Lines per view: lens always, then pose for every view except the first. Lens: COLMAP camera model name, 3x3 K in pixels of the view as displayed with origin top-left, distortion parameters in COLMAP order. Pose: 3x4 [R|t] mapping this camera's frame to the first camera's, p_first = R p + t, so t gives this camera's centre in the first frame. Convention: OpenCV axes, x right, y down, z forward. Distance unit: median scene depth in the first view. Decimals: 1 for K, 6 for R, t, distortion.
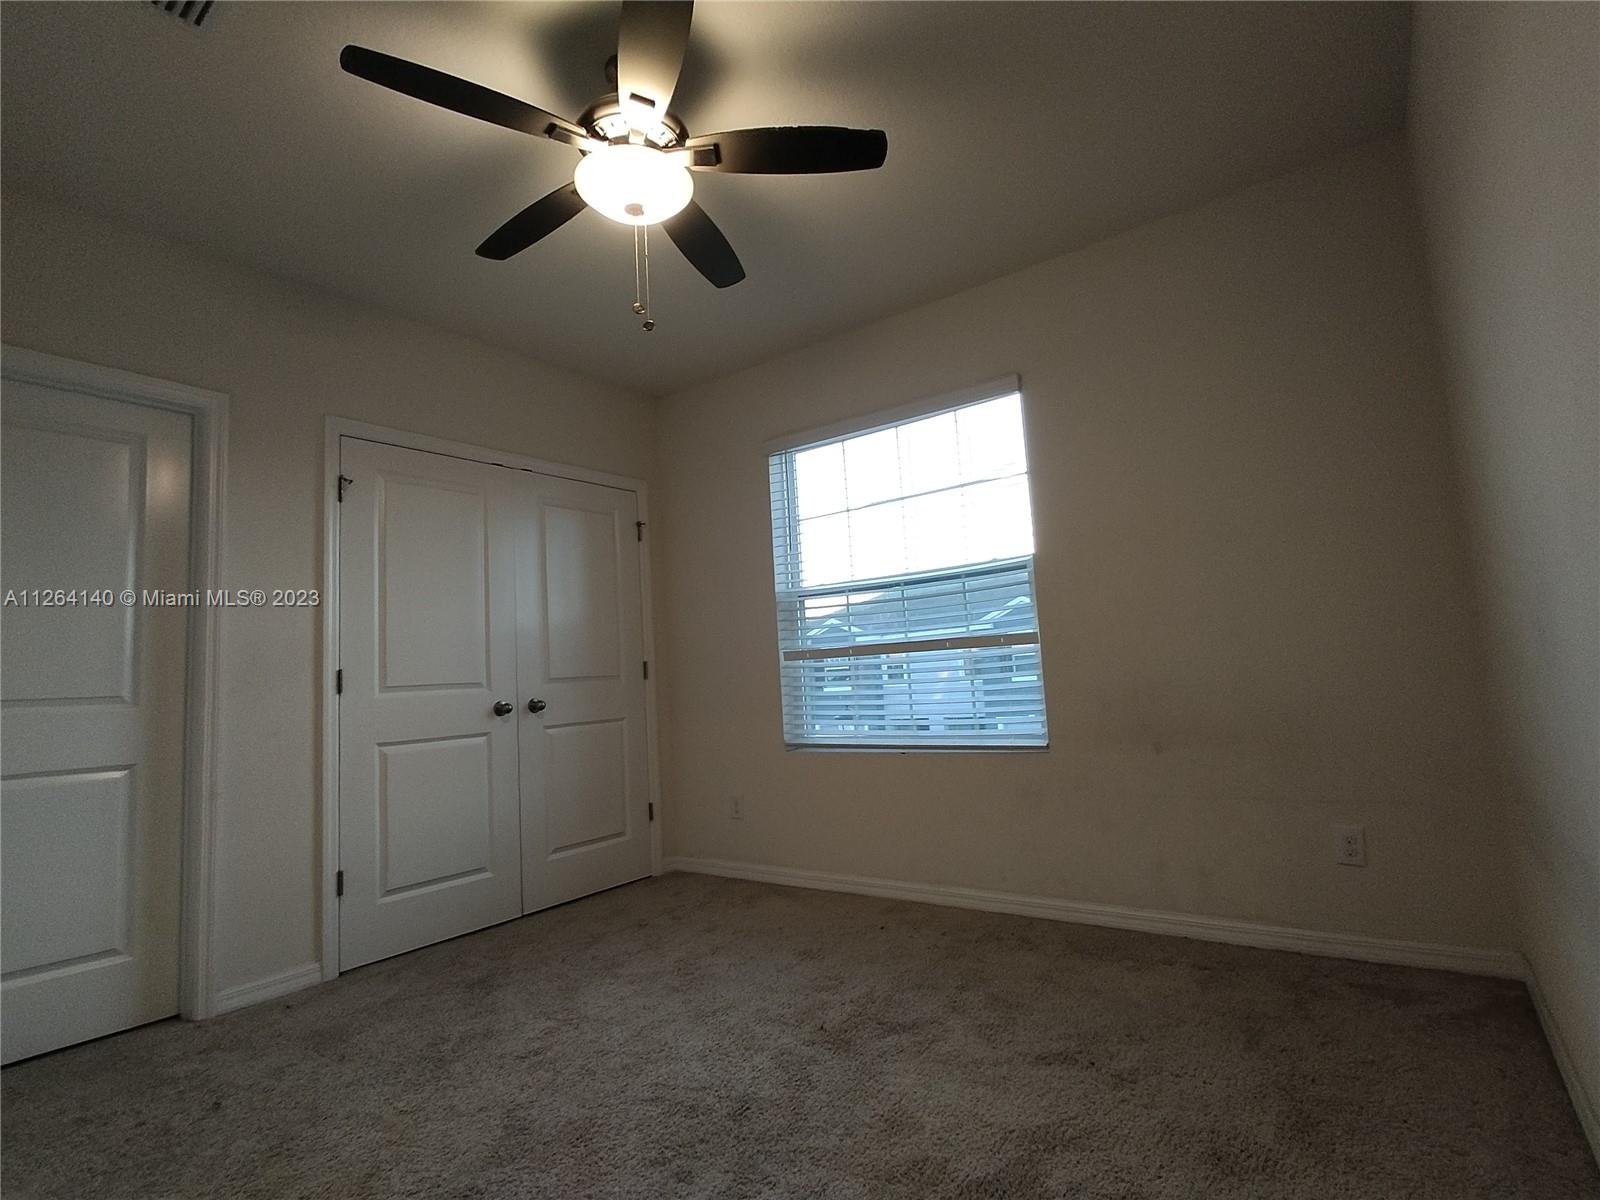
lens RADIAL K [[793.1, 0, 800.0], [0, 793.1, 606.8], [0, 0, 1]] dist [-0.004758, -0.003104]
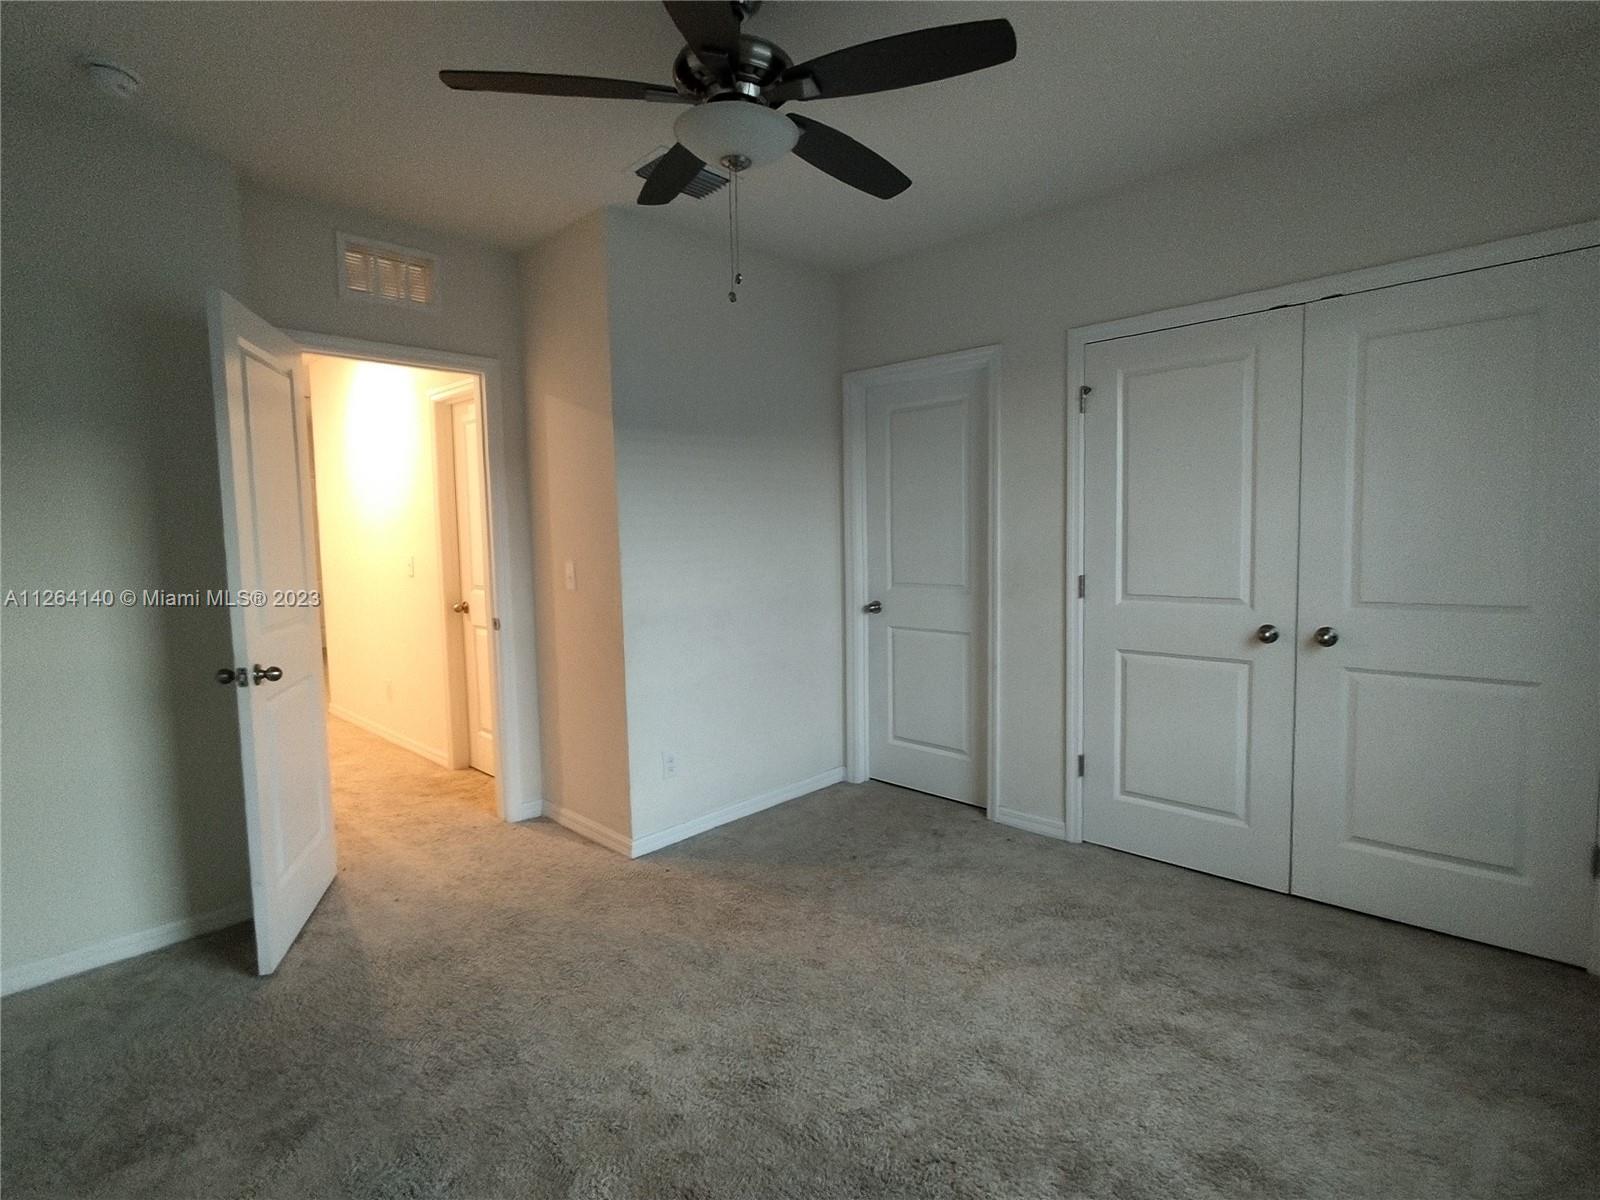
lens RADIAL K [[793.1, 0, 798.9], [0, 793.1, 595.7], [0, 0, 1]] dist [-0.004758, -0.003104]
pose [[-0.117317, 0.141138, -0.983014, 0.508011], [0.120032, 0.984608, 0.127042, -0.073268], [0.985814, -0.103089, -0.132452, 0.745500]]
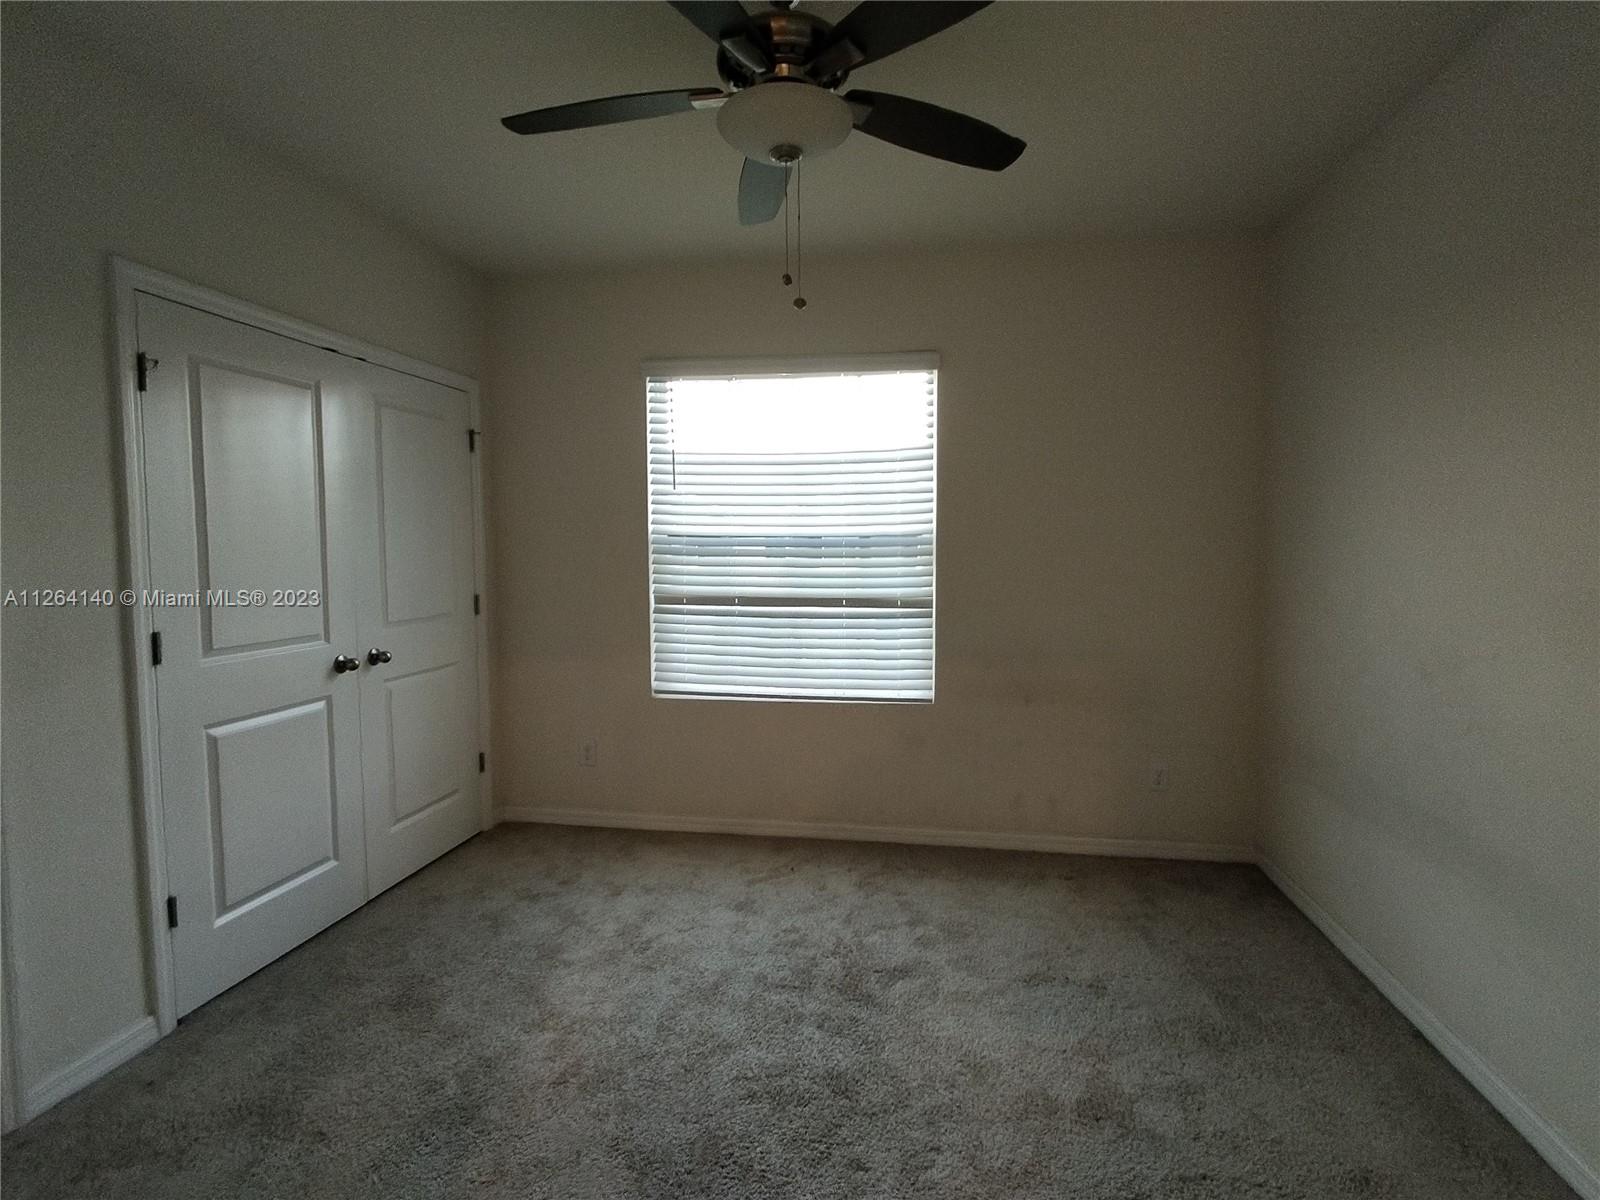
lens RADIAL K [[793.1, 0, 793.8], [0, 793.1, 604.1], [0, 0, 1]] dist [-0.004758, -0.003104]
pose [[0.892538, 0.018900, 0.450577, -0.377977], [-0.085741, 0.988009, 0.128401, -0.086174], [-0.442747, -0.153236, 0.883456, 0.107439]]
